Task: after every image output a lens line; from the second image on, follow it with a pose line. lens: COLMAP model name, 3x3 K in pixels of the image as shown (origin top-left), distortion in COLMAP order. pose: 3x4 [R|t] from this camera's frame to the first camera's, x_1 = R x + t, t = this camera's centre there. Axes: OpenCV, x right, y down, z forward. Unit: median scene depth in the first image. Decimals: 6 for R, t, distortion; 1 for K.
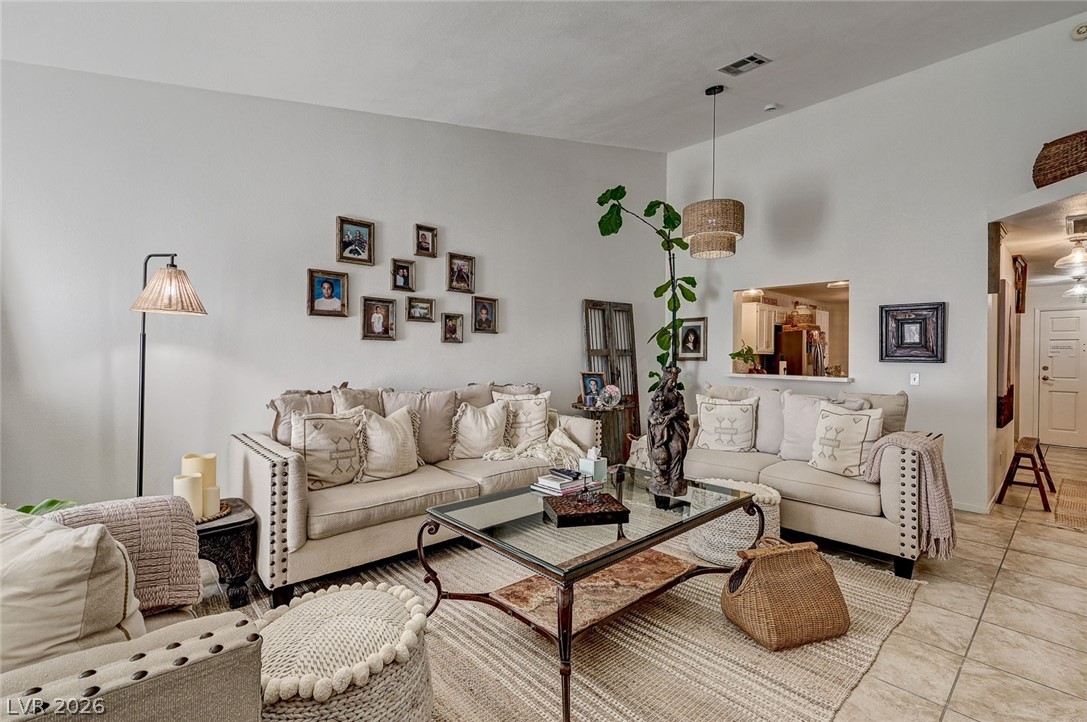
lens RADIAL K [[470.9, 0, 549.5], [0, 470.9, 362.6], [0, 0, 1]] dist [-0.004360, 0.001204]
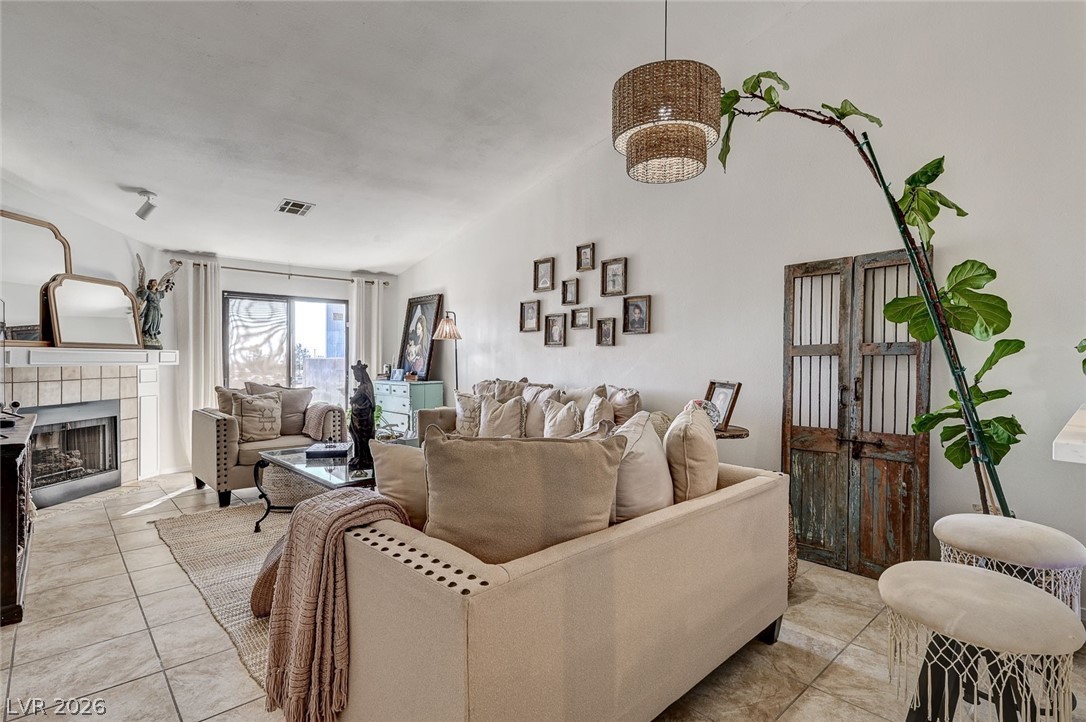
lens RADIAL K [[536.2, 0, 559.0], [0, 536.2, 362.1], [0, 0, 1]] dist [0.003724, -0.000966]
pose [[0.030003, -0.006004, -0.999532, 0.850888], [-0.015868, 0.999853, -0.006482, 0.002400], [0.999424, 0.016055, 0.029903, 0.748924]]
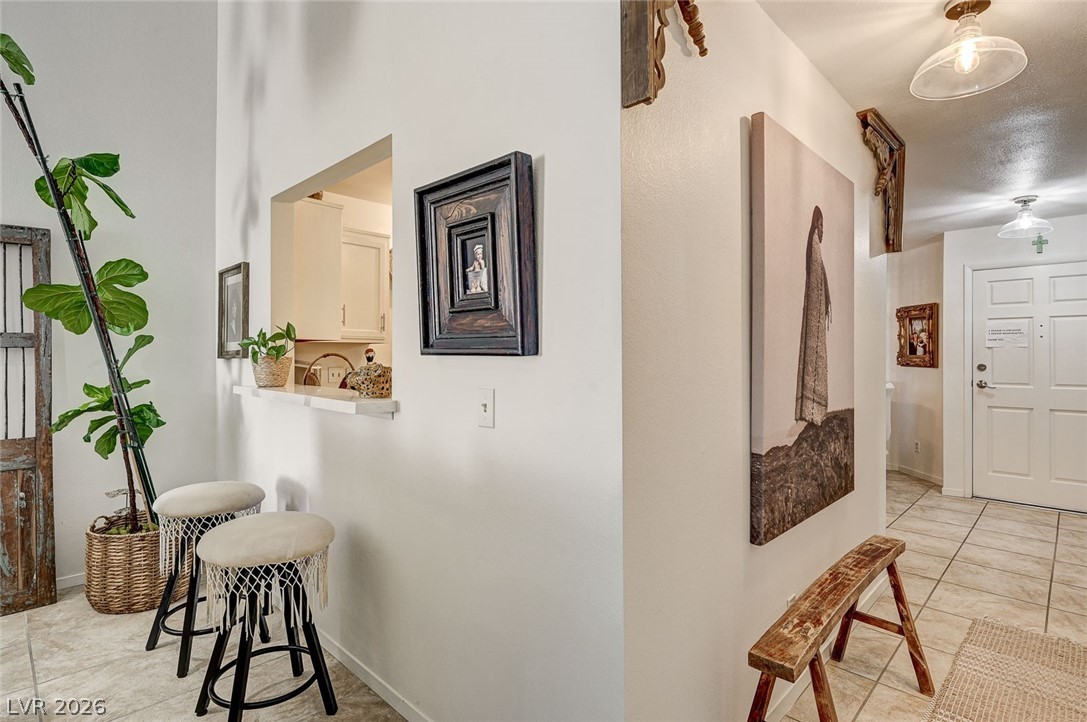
lens RADIAL K [[536.7, 0, 545.6], [0, 536.7, 355.6], [0, 0, 1]] dist [0.003724, -0.000966]
pose [[0.997475, -0.006851, 0.070686, 0.732910], [0.007954, 0.999851, -0.015333, 0.004837], [-0.070571, 0.015856, 0.997381, 0.580102]]
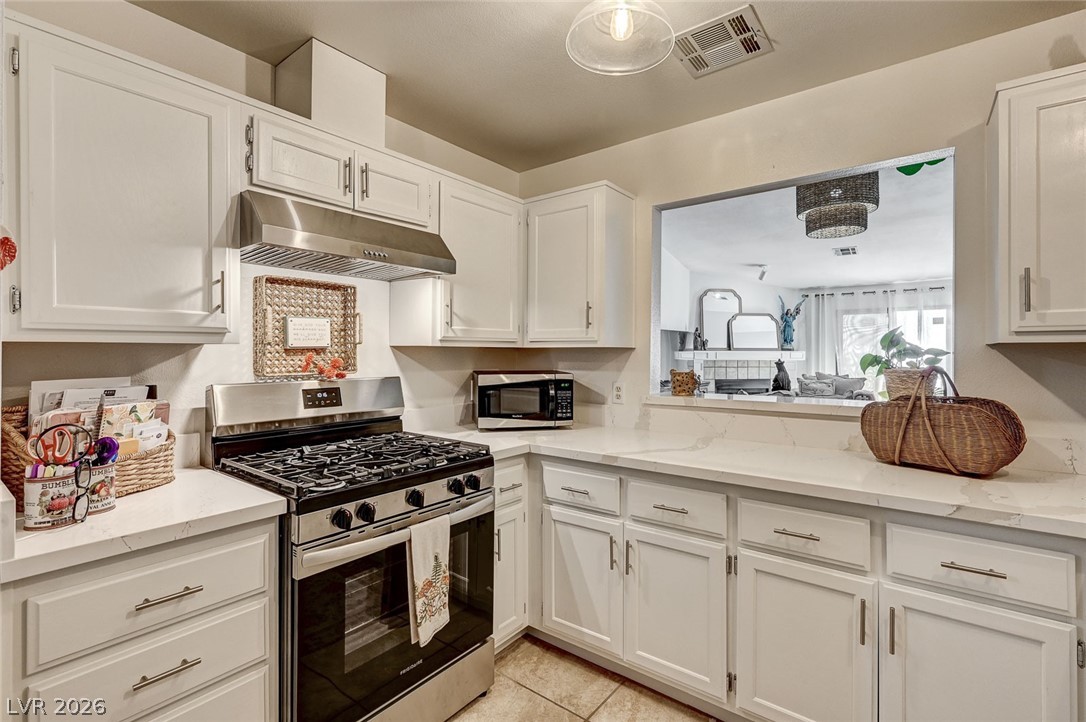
lens RADIAL K [[497.1, 0, 541.6], [0, 497.1, 351.9], [0, 0, 1]] dist [-0.002967, 0.000751]
pose [[-0.982334, -0.015665, -0.186479, 0.878863], [-0.017878, 0.999788, 0.010193, -0.017544], [0.186280, 0.013347, -0.982406, 1.537556]]
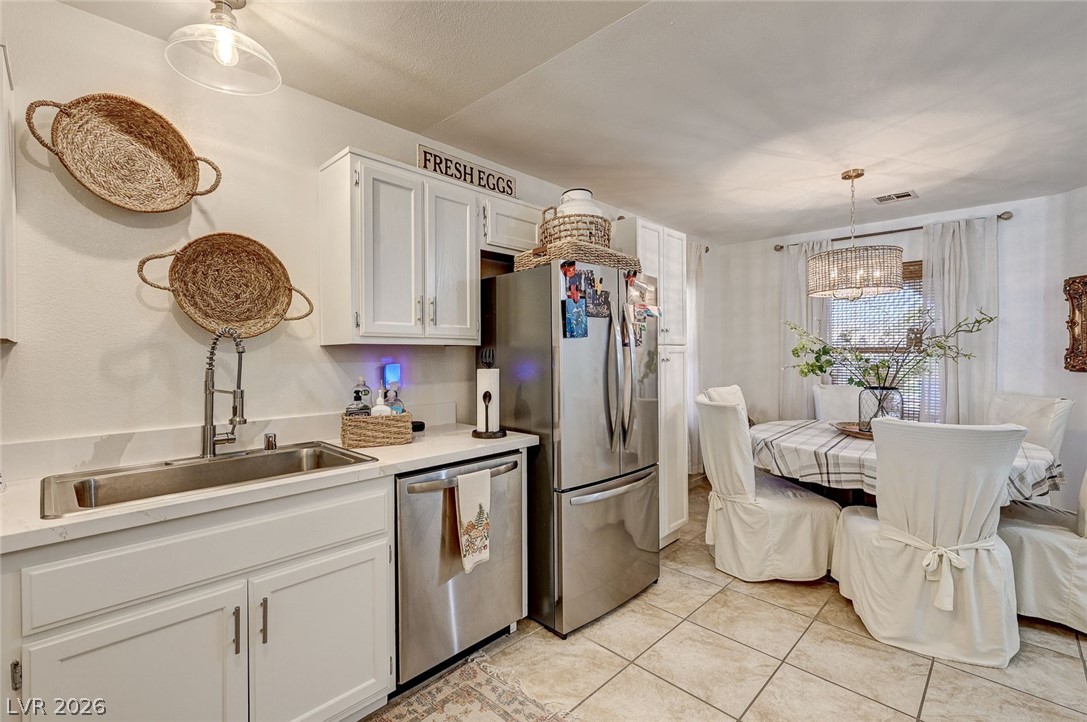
lens RADIAL K [[470.9, 0, 544.6], [0, 470.9, 360.0], [0, 0, 1]] dist [-0.004360, 0.001204]
pose [[0.997824, -0.015796, 0.064013, 0.838540], [0.016020, 0.999867, -0.002979, -0.010432], [-0.063958, 0.003998, 0.997945, 1.154403]]
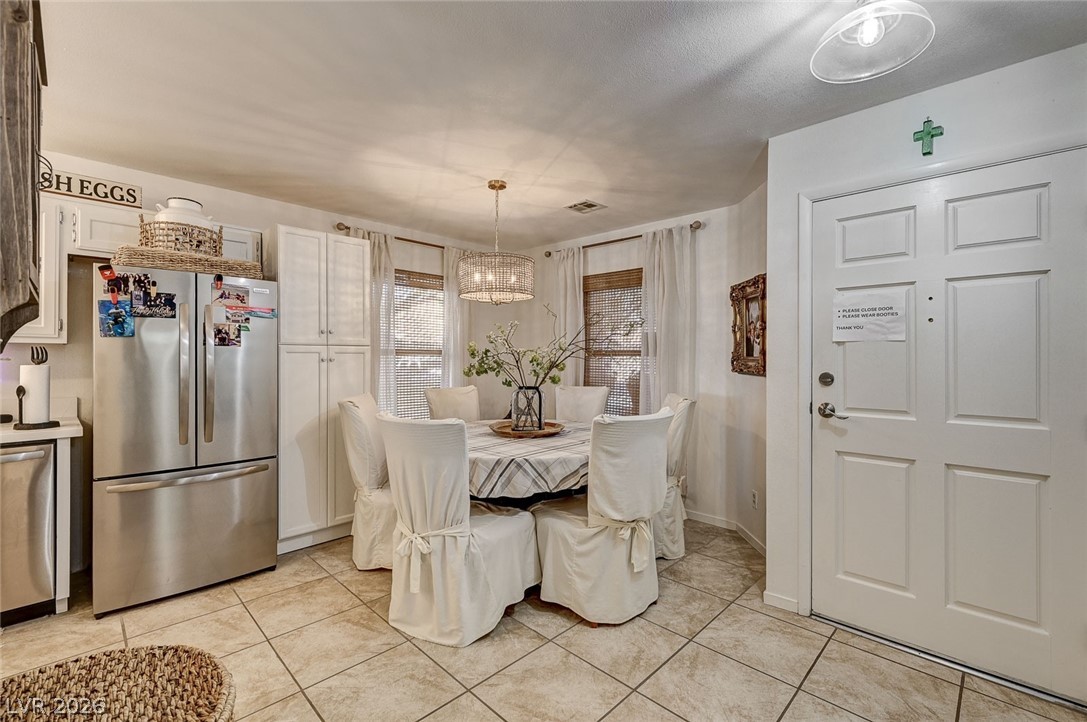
lens RADIAL K [[470.9, 0, 543.7], [0, 470.9, 358.2], [0, 0, 1]] dist [-0.004360, 0.001204]
pose [[0.997617, -0.007747, 0.068555, 1.320974], [0.008779, 0.999852, -0.014767, 0.001024], [-0.068431, 0.015334, 0.997538, 1.088849]]
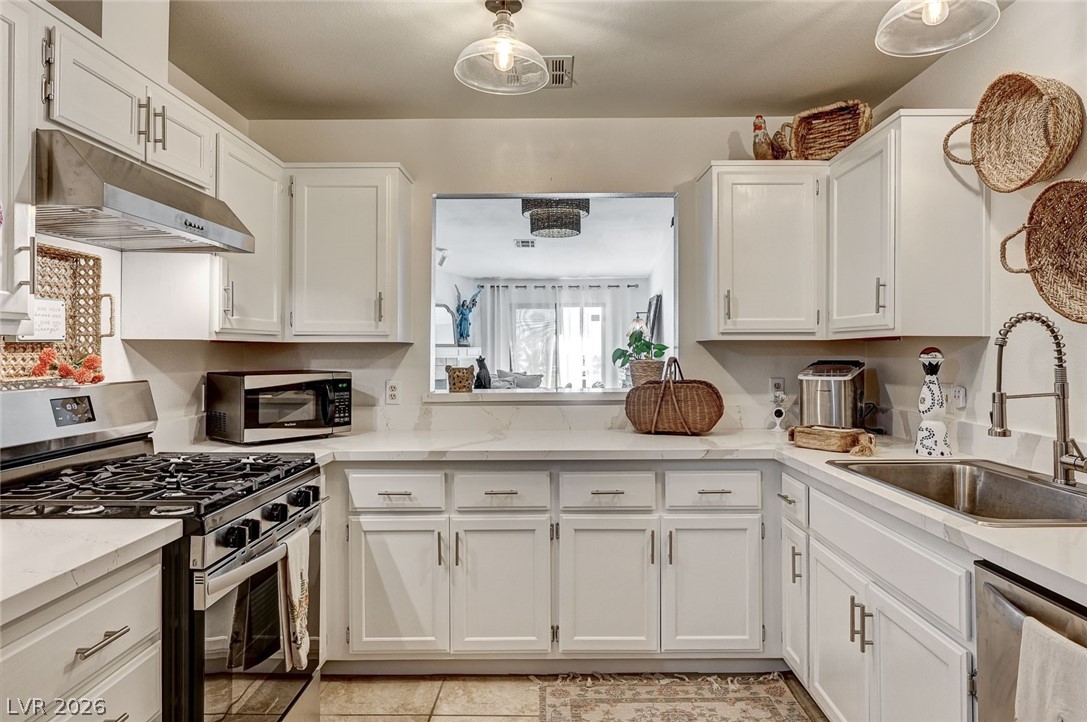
lens RADIAL K [[669.0, 0, 550.2], [0, 669.0, 348.8], [0, 0, 1]] dist [-0.010529, -0.001216]
pose [[-0.666095, -0.013913, -0.745738, 1.098196], [-0.017961, 0.999835, -0.002611, -0.012971], [0.745651, 0.011655, -0.666235, 1.580229]]
